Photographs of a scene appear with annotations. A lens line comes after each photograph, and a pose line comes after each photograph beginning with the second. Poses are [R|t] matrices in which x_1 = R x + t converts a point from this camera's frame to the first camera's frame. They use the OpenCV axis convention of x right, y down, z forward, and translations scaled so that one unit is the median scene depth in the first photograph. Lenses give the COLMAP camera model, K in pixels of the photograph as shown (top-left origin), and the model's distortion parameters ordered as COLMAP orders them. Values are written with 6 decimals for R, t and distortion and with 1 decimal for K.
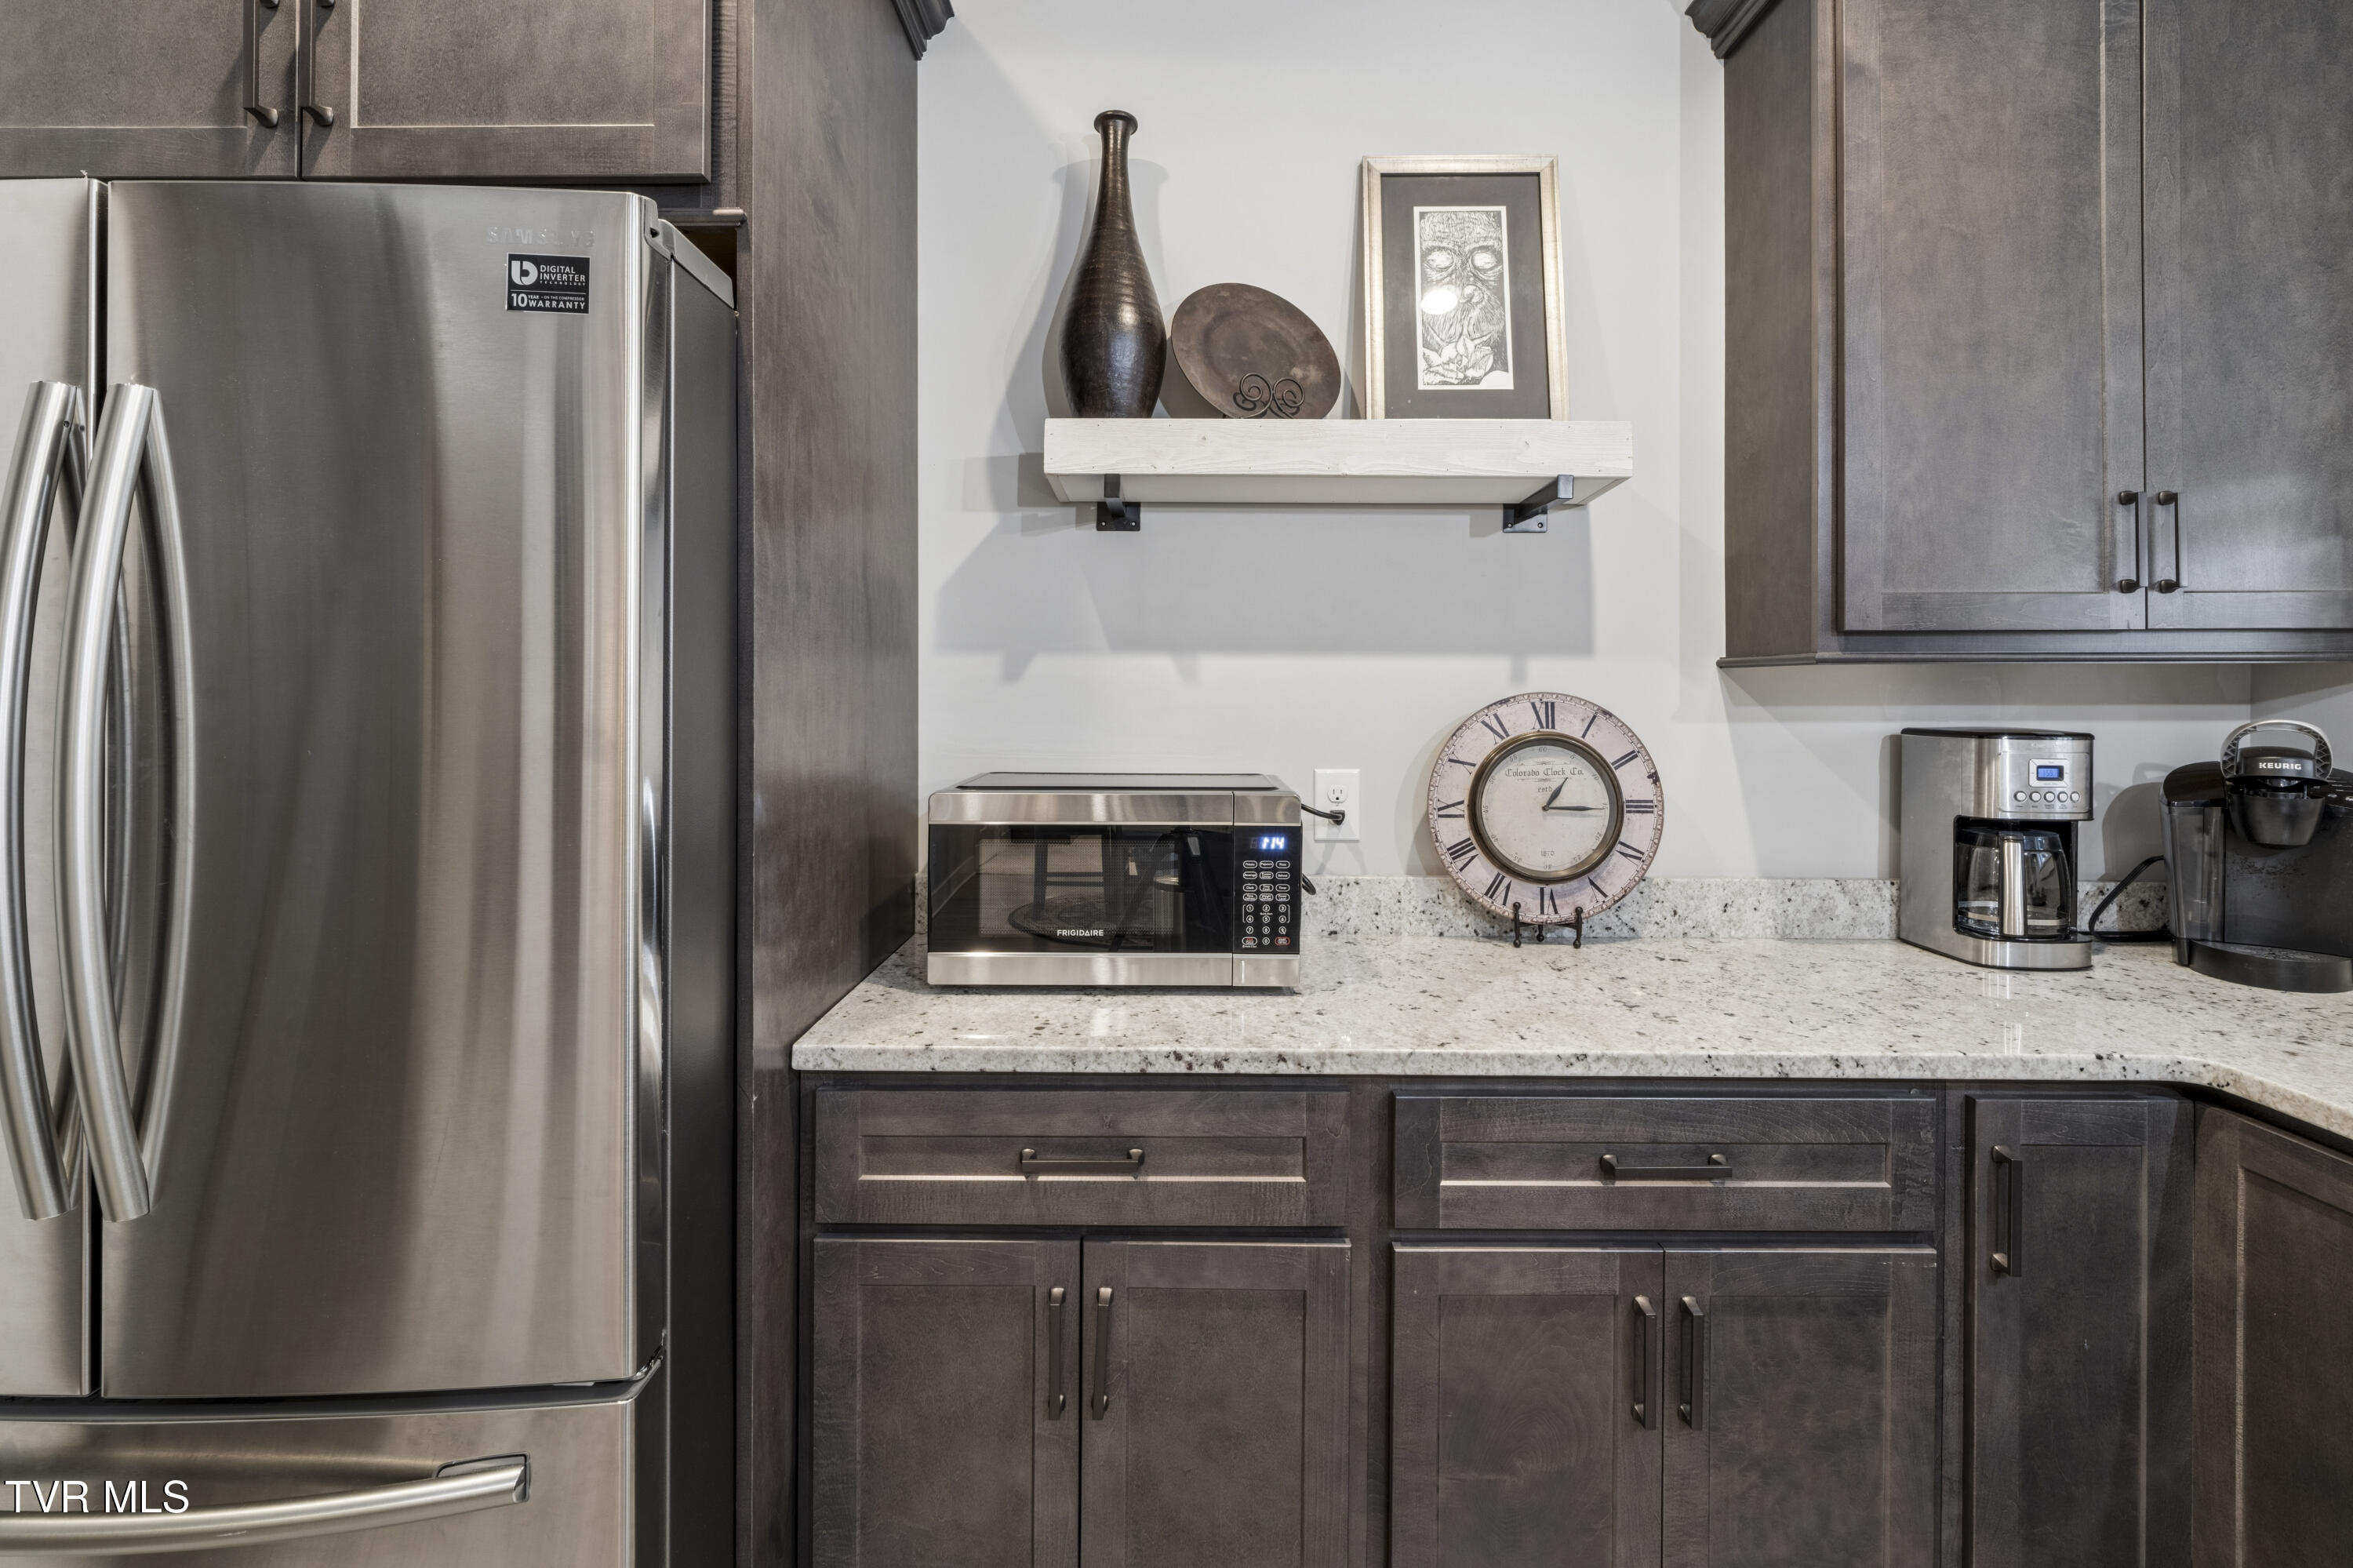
lens RADIAL K [[1134.8, 0, 1164.1], [0, 1134.8, 691.4], [0, 0, 1]] dist [-0.000056, 0.000701]
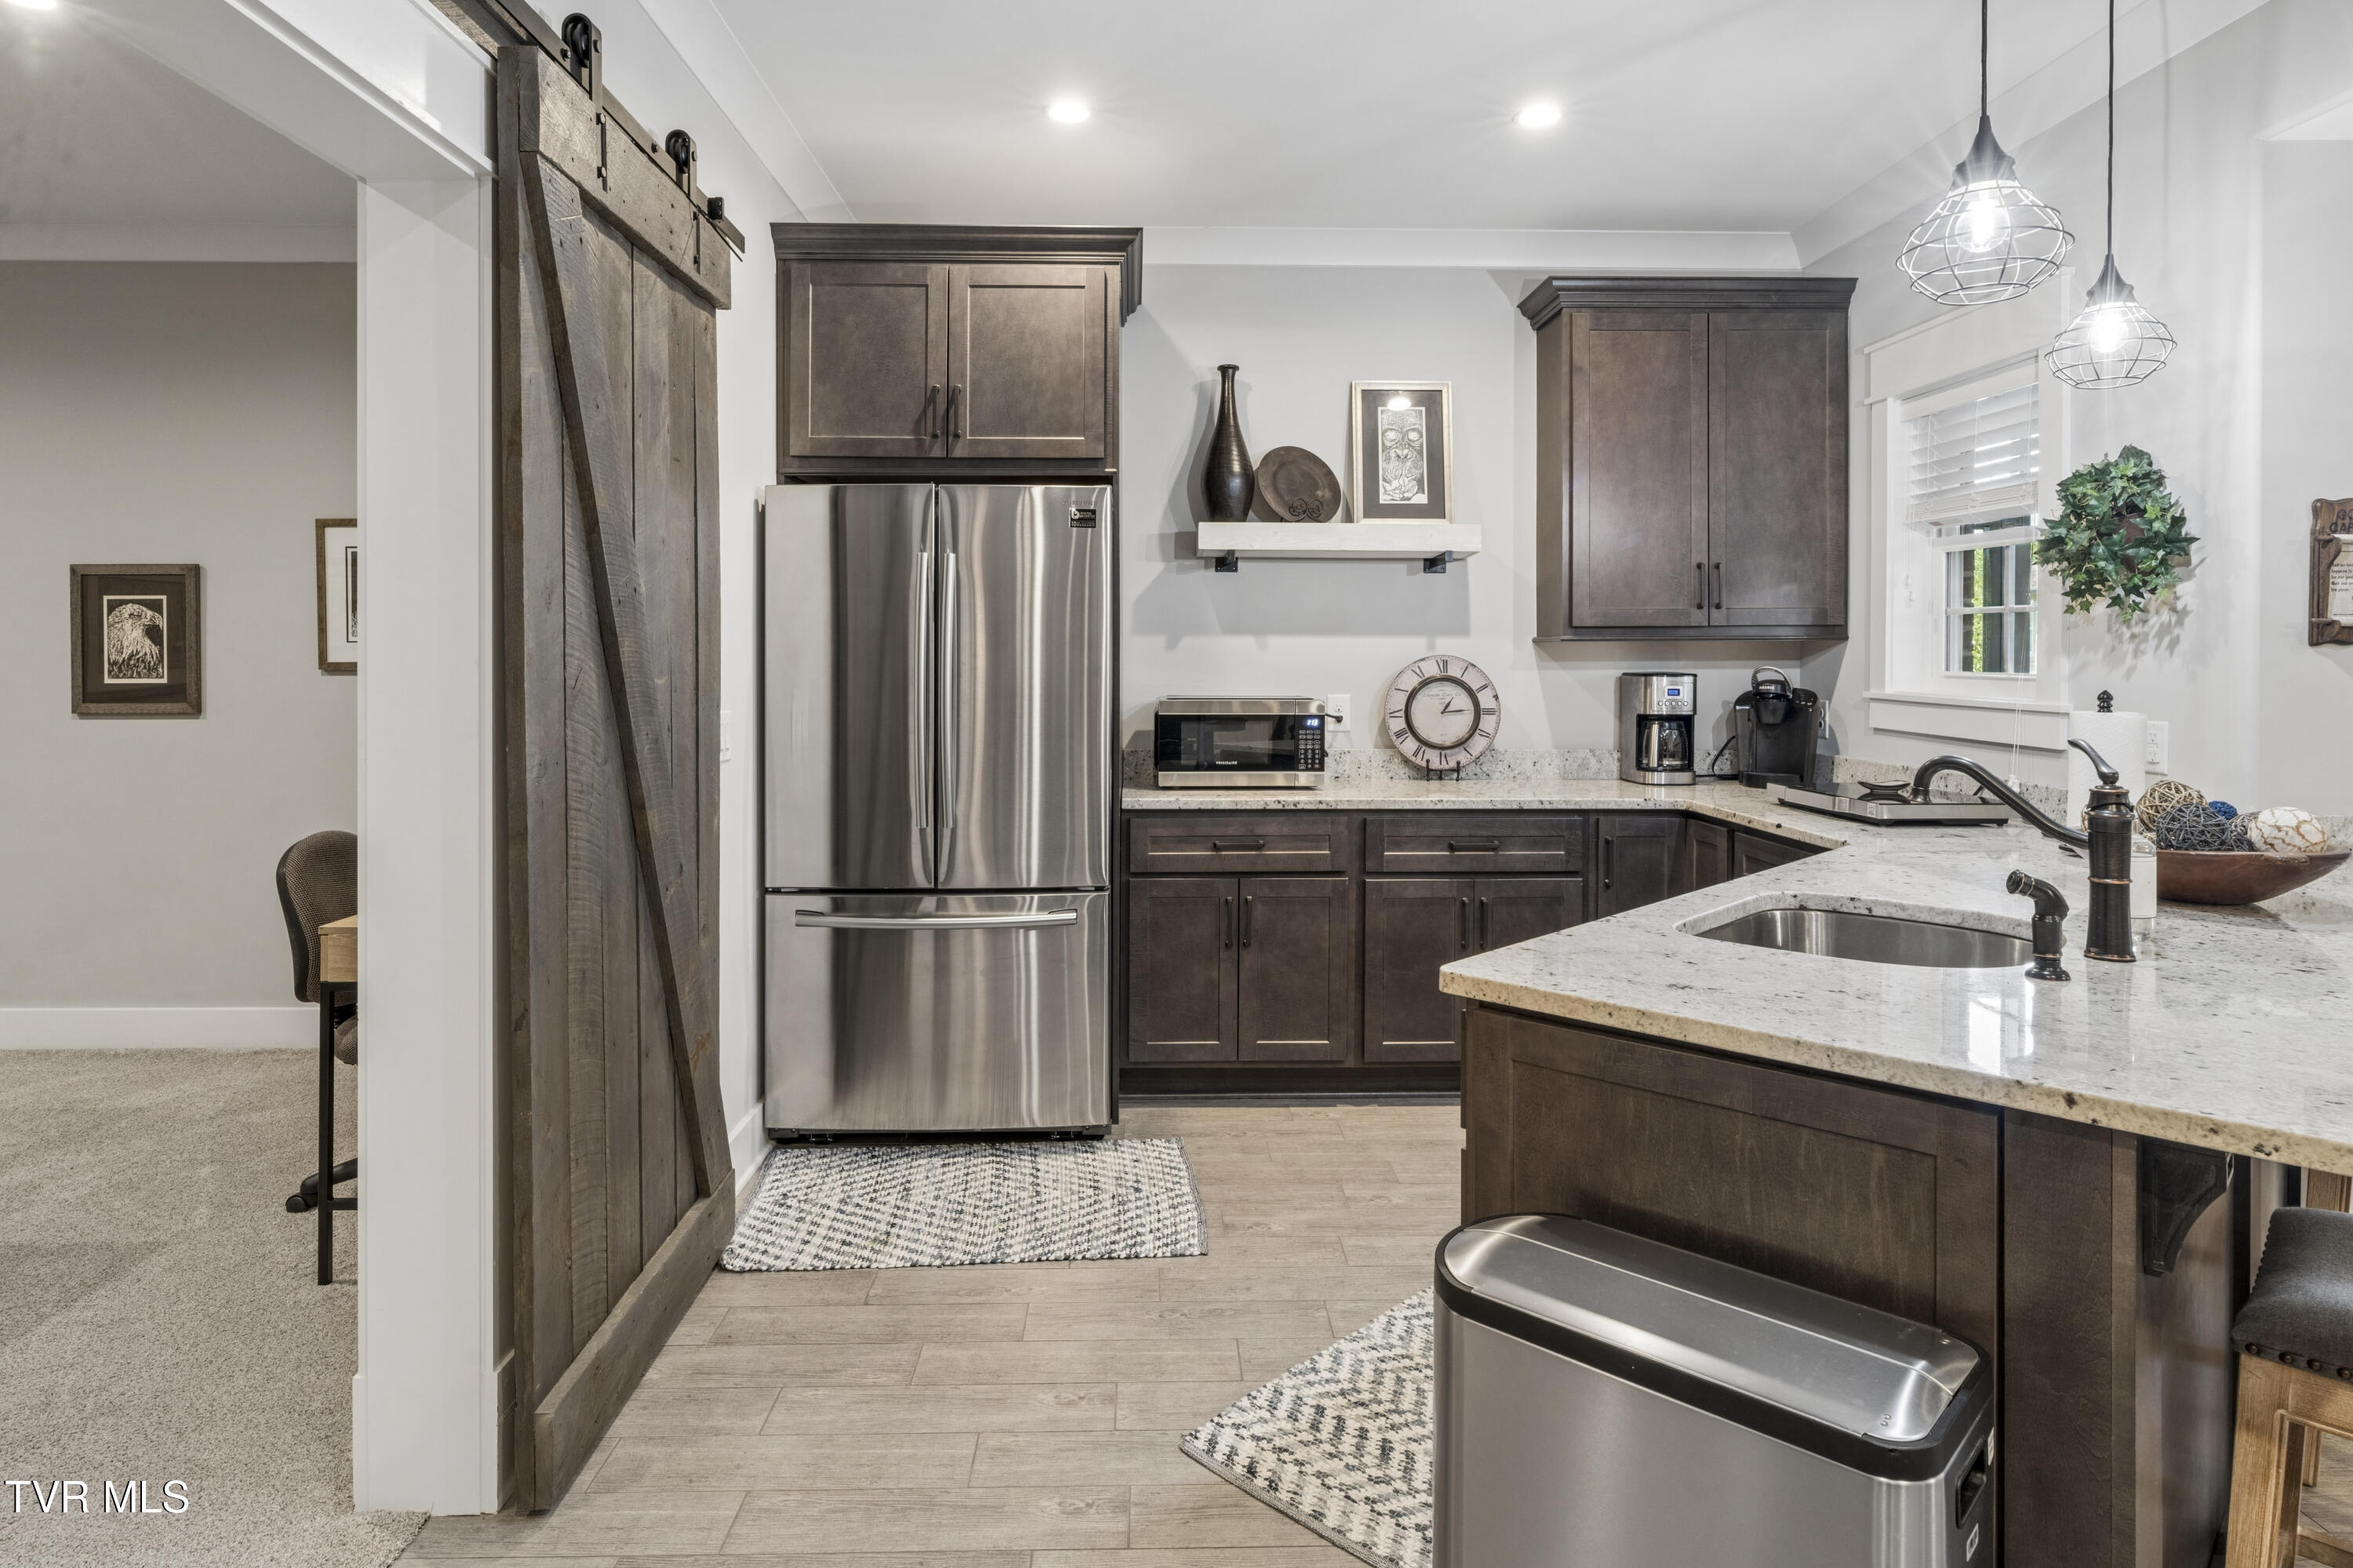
lens RADIAL K [[1335.6, 0, 1146.5], [0, 1335.6, 673.7], [0, 0, 1]] dist [0.001927, 0.001257]
pose [[0.999659, -0.001792, 0.026036, -0.284859], [0.001466, 0.999920, 0.012534, 0.004086], [-0.026056, -0.012491, 0.999582, -1.538881]]
